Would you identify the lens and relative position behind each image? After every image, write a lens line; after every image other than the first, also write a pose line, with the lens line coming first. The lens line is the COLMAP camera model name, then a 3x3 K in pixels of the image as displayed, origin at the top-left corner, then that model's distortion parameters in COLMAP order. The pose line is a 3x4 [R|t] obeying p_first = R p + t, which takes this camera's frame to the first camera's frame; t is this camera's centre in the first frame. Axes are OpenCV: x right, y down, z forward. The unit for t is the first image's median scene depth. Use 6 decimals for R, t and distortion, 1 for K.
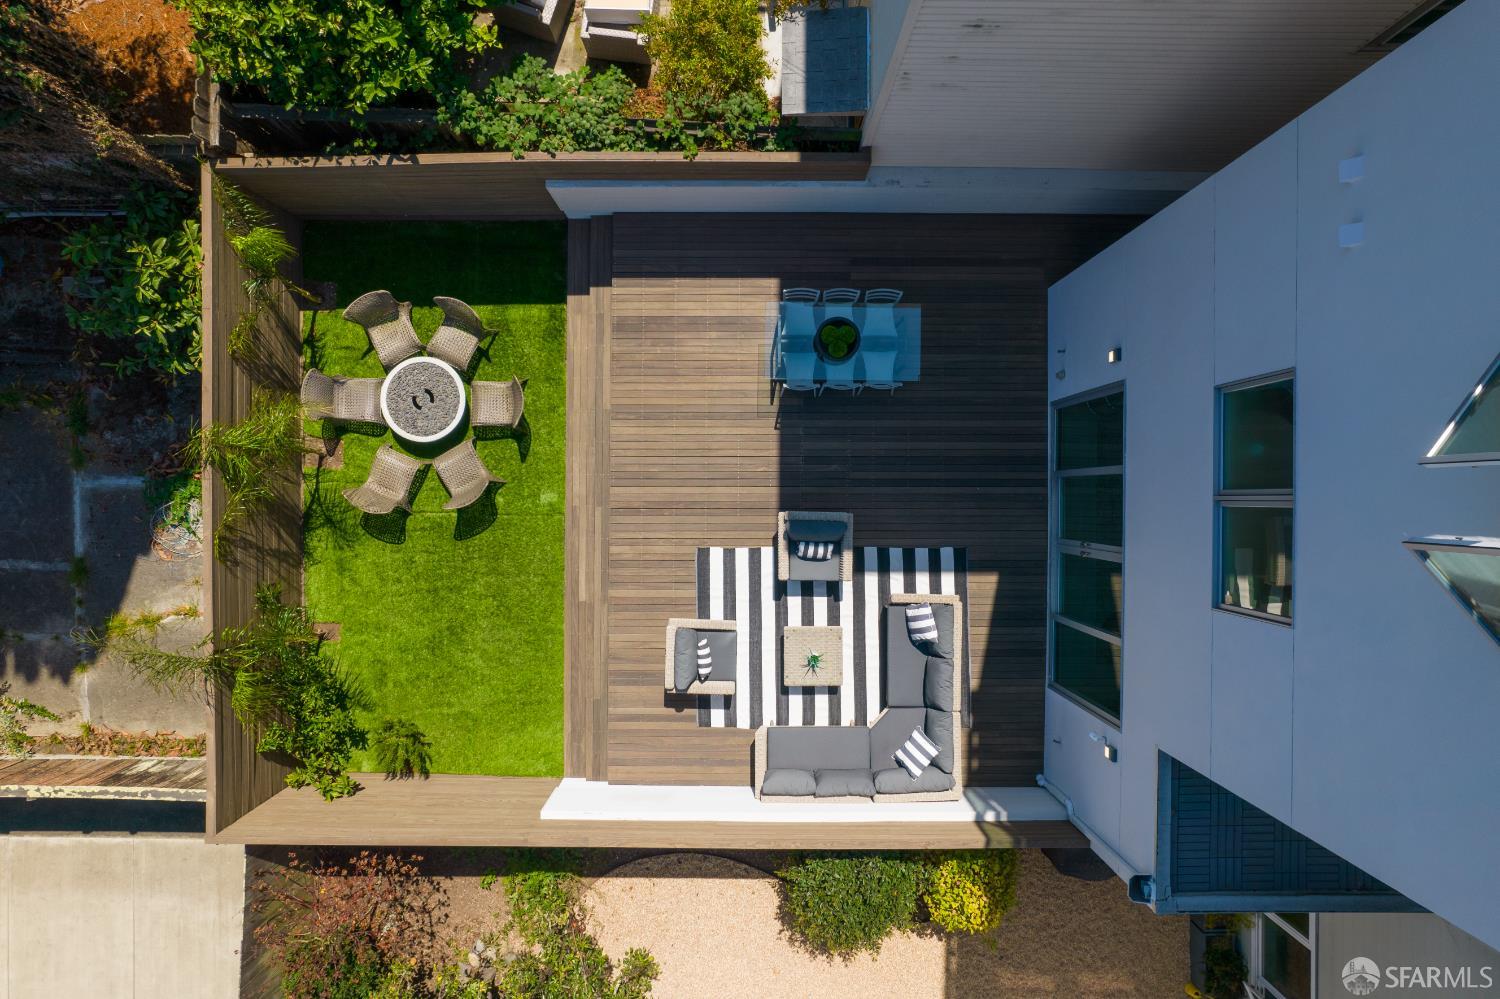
lens RADIAL K [[1031.5, 0, 756.7], [0, 1031.5, 490.7], [0, 0, 1]] dist [-0.046422, 0.000143]
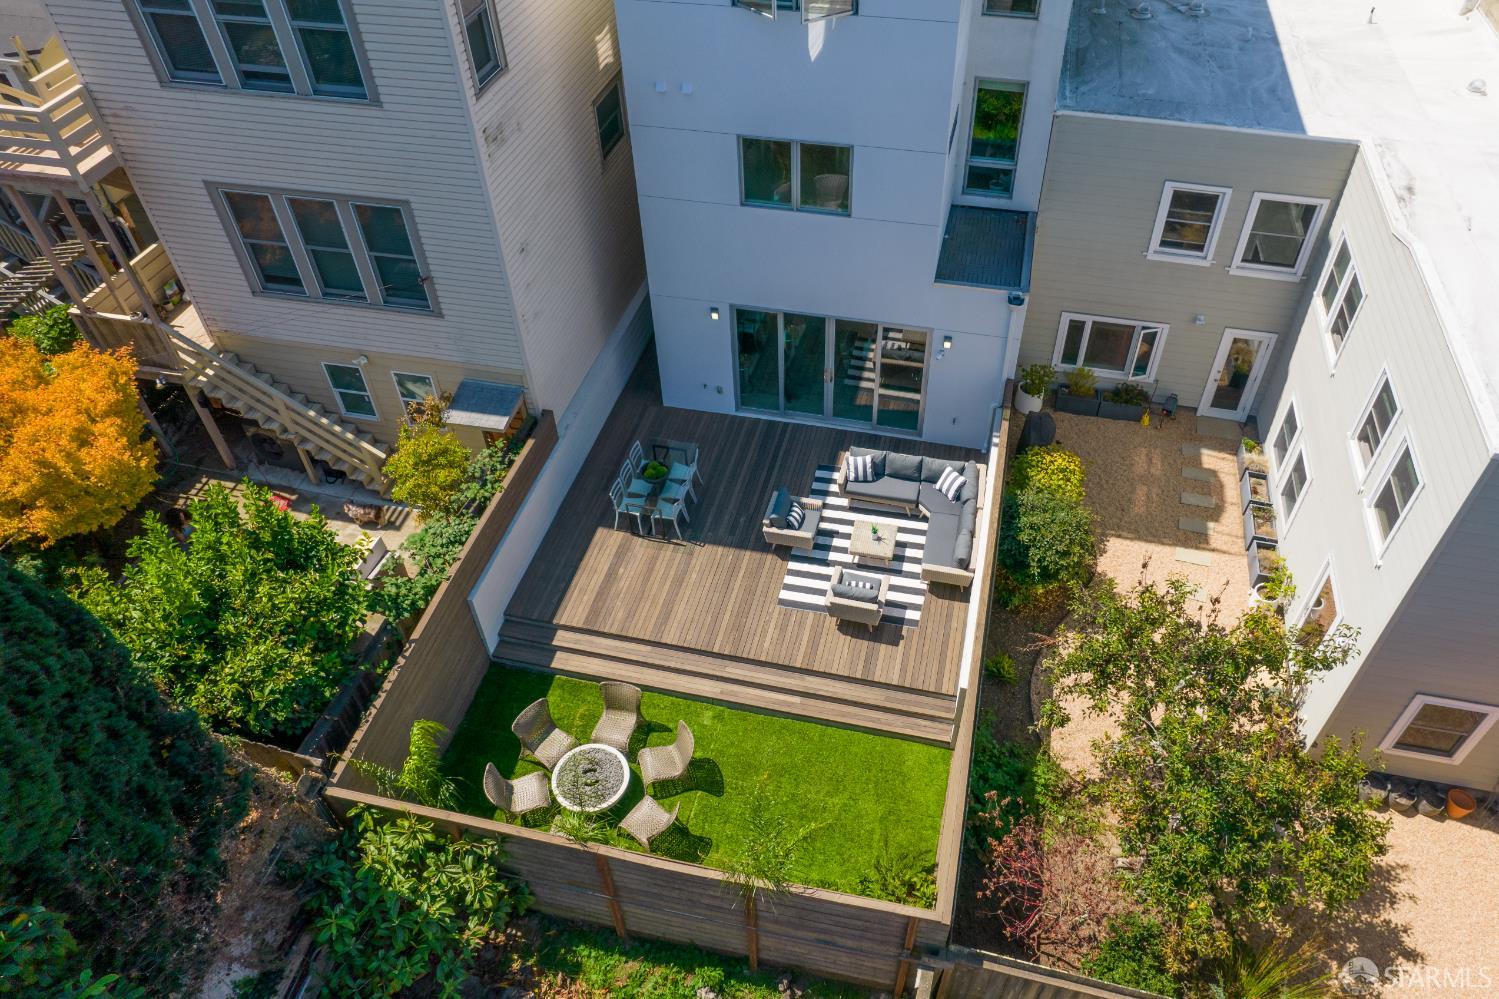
lens RADIAL K [[1030.8, 0, 756.2], [0, 1030.8, 490.7], [0, 0, 1]] dist [-0.046422, 0.000143]
pose [[0.236754, -0.683119, 0.690866, -0.879067], [0.971178, 0.146224, -0.188231, 0.259847], [0.027563, 0.715519, 0.698049, 0.013640]]
